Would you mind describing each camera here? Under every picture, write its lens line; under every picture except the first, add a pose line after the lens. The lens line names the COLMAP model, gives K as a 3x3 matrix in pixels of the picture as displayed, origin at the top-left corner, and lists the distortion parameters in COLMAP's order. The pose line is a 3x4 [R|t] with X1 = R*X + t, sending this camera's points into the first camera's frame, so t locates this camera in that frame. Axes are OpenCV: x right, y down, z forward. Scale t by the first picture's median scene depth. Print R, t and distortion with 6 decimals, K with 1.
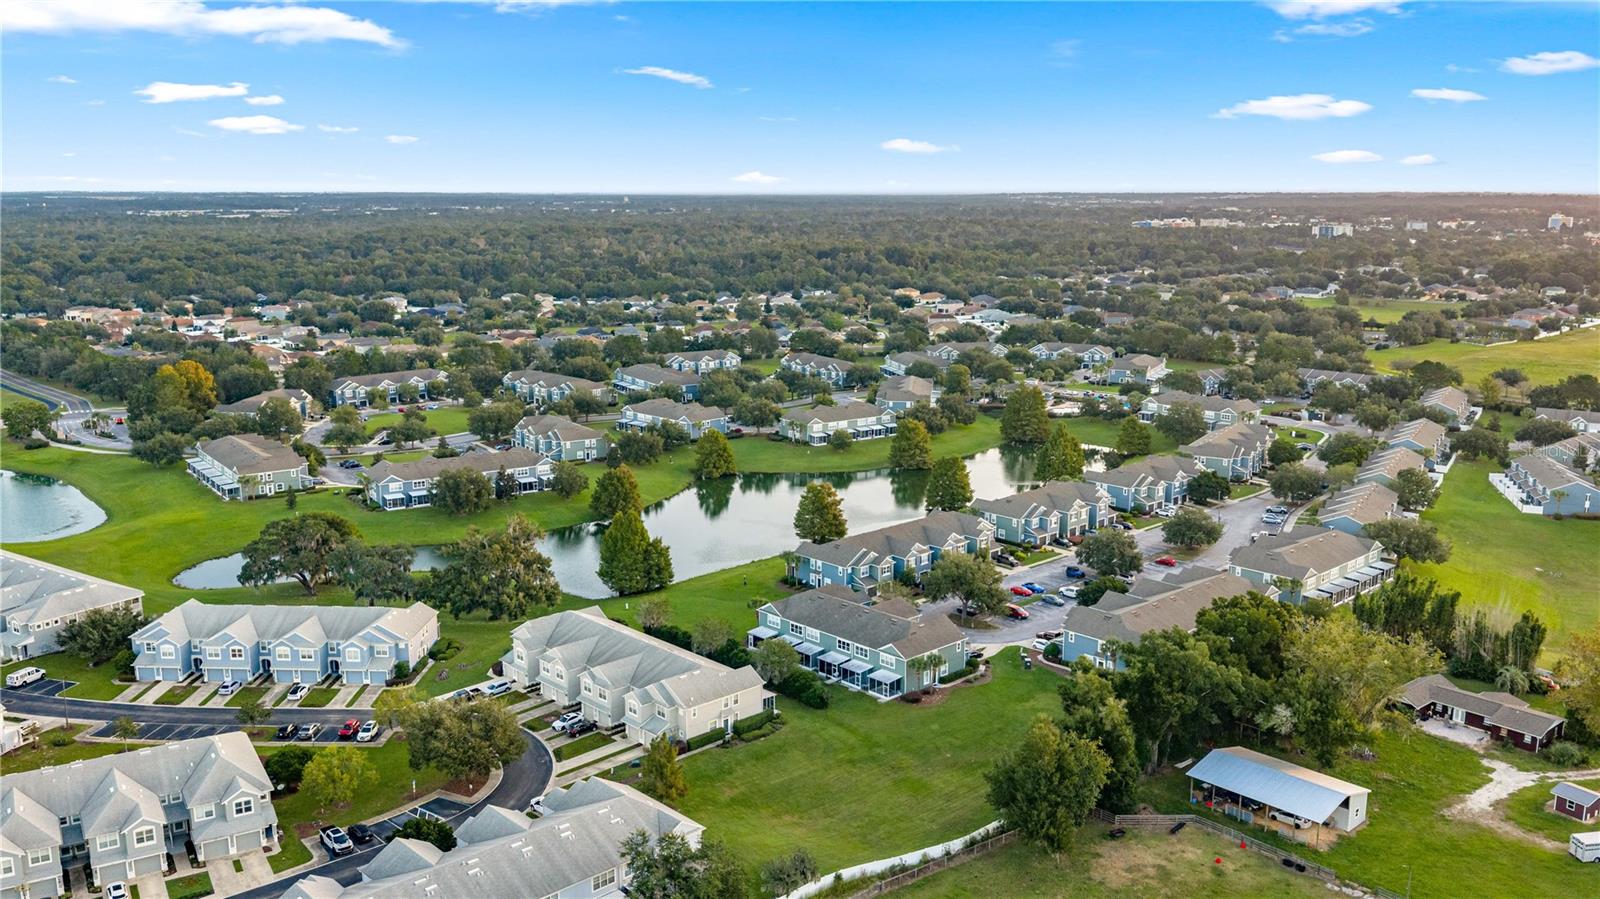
lens RADIAL K [[1304.2, 0, 800.0], [0, 1304.2, 449.5], [0, 0, 1]] dist [0.007122, -0.020651]
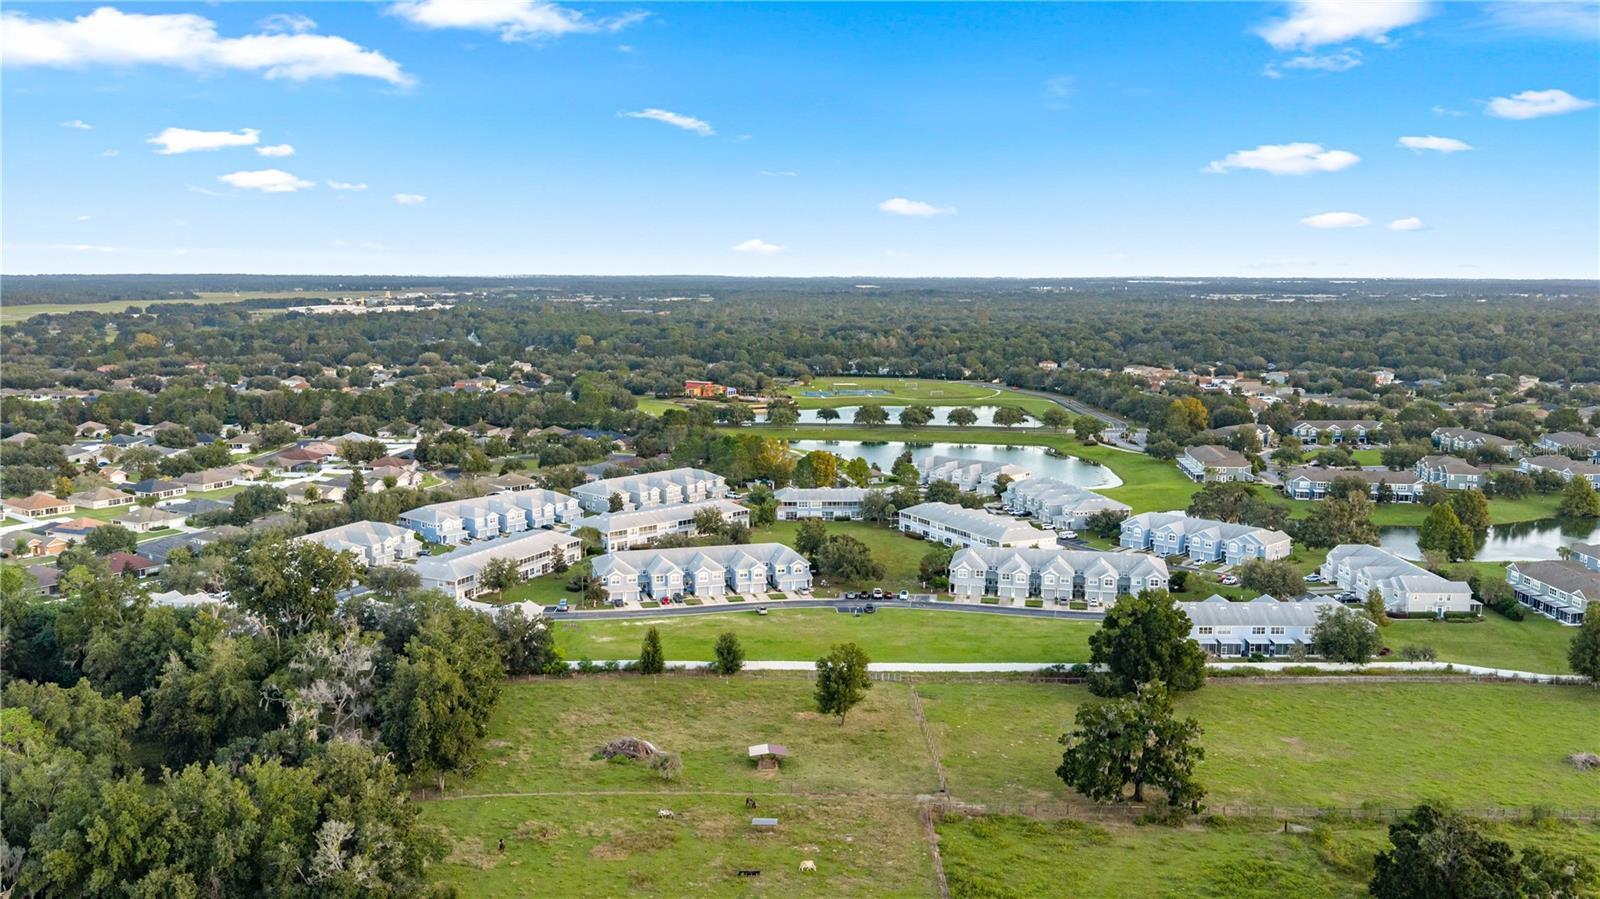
lens RADIAL K [[1304.2, 0, 800.0], [0, 1304.2, 449.5], [0, 0, 1]] dist [0.007122, -0.020651]
pose [[0.723645, 0.093247, -0.683844, 0.179585], [-0.136744, 0.990560, -0.009633, 0.053625], [0.676490, 0.100483, 0.729565, -0.289176]]
